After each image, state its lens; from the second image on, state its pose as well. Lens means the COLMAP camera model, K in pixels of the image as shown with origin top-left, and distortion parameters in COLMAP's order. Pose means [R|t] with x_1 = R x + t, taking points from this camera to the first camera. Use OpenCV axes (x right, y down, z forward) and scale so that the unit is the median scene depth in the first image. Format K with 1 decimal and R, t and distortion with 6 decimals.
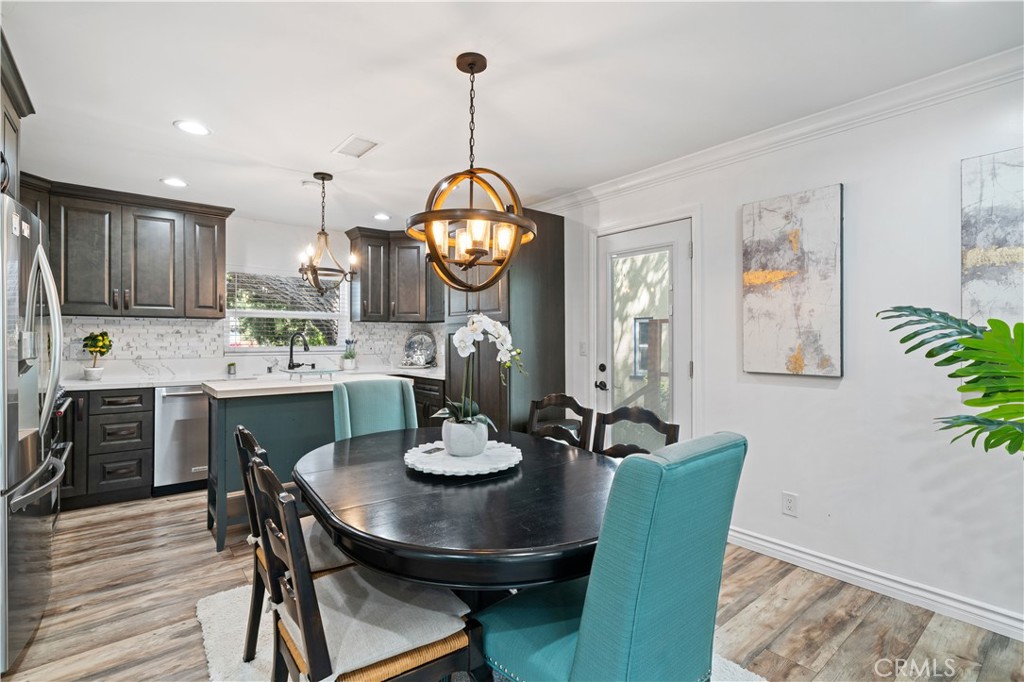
lens RADIAL K [[468.6, 0, 507.4], [0, 468.6, 334.4], [0, 0, 1]] dist [0.001272, 0.000364]
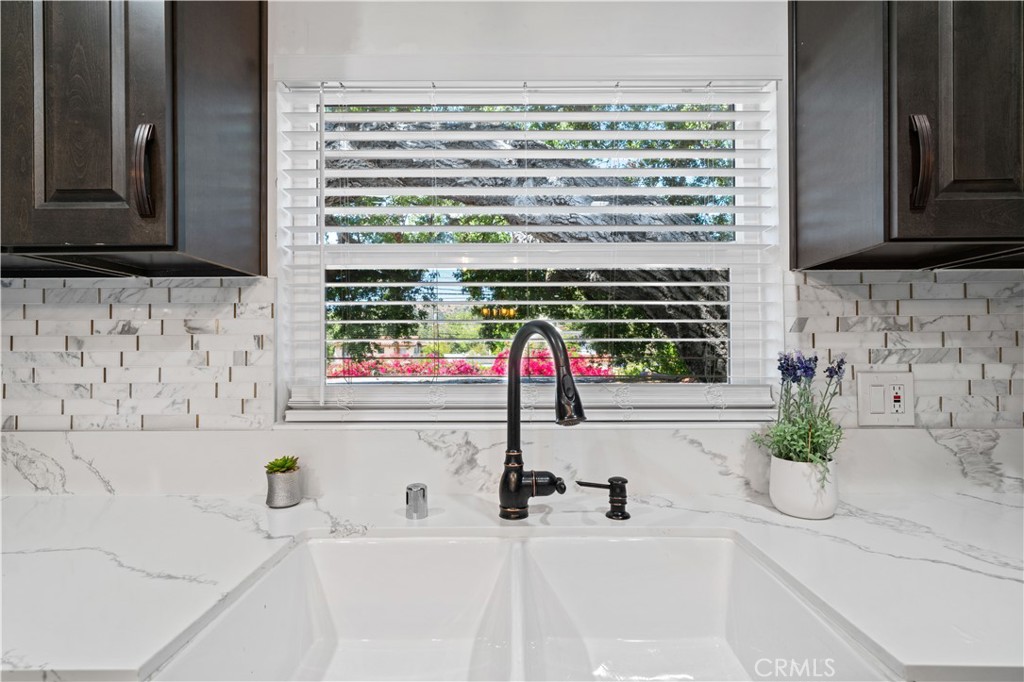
lens RADIAL K [[495.6, 0, 513.0], [0, 495.6, 349.7], [0, 0, 1]] dist [0.000326, 0.000016]
pose [[0.774790, -0.006690, -0.632184, -0.370845], [0.010747, 0.999939, 0.002589, 0.008456], [0.632128, -0.008800, 0.774814, 0.951737]]
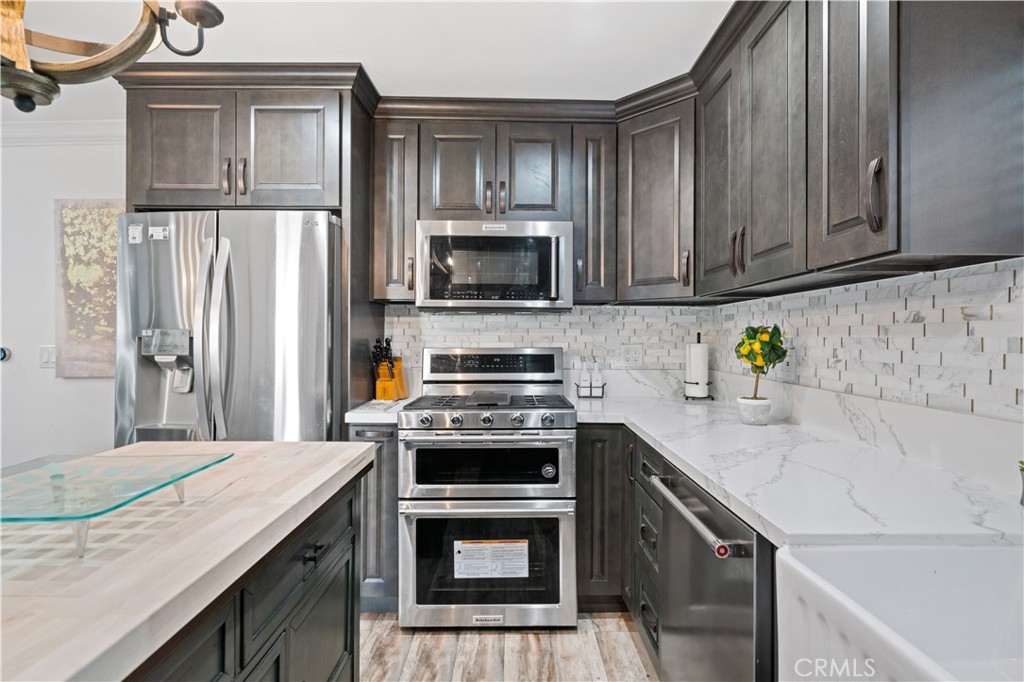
lens RADIAL K [[499.8, 0, 513.4], [0, 499.8, 337.9], [0, 0, 1]] dist [0.006753, 0.000358]
pose [[-0.628817, -0.003312, -0.777546, -0.290428], [0.002271, 0.999979, -0.006096, 0.009601], [0.777550, -0.005599, -0.628796, 1.034349]]
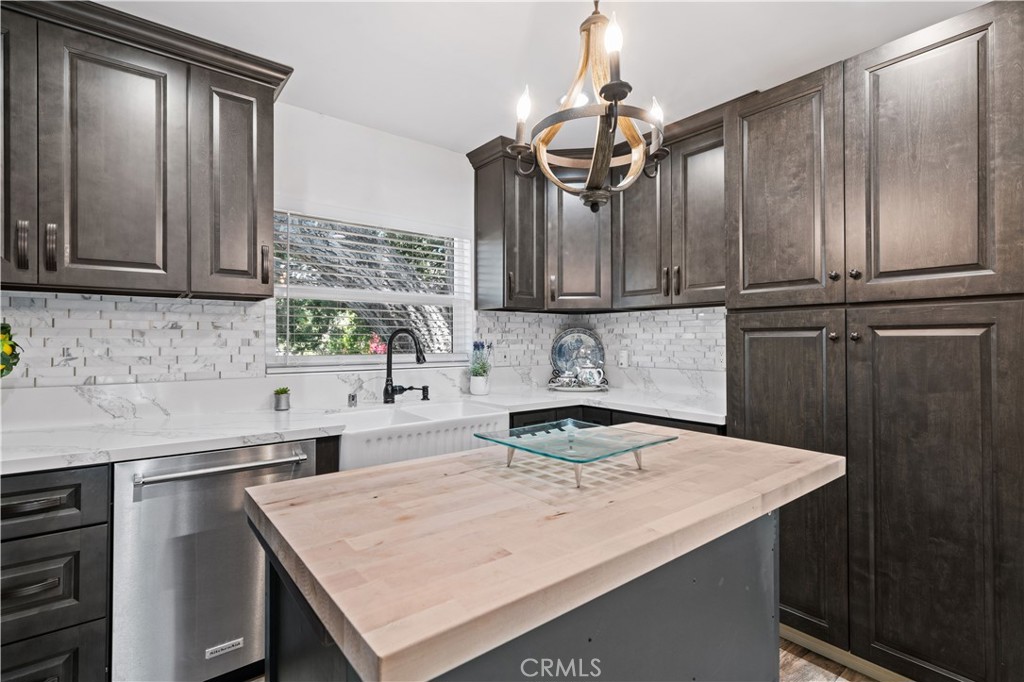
lens RADIAL K [[470.9, 0, 509.6], [0, 470.9, 336.8], [0, 0, 1]] dist [0.002789, 0.000603]
pose [[0.999961, -0.000107, -0.008825, -0.365820], [0.000135, 0.999995, 0.003143, 0.004518], [0.008825, -0.003144, 0.999956, 0.534242]]
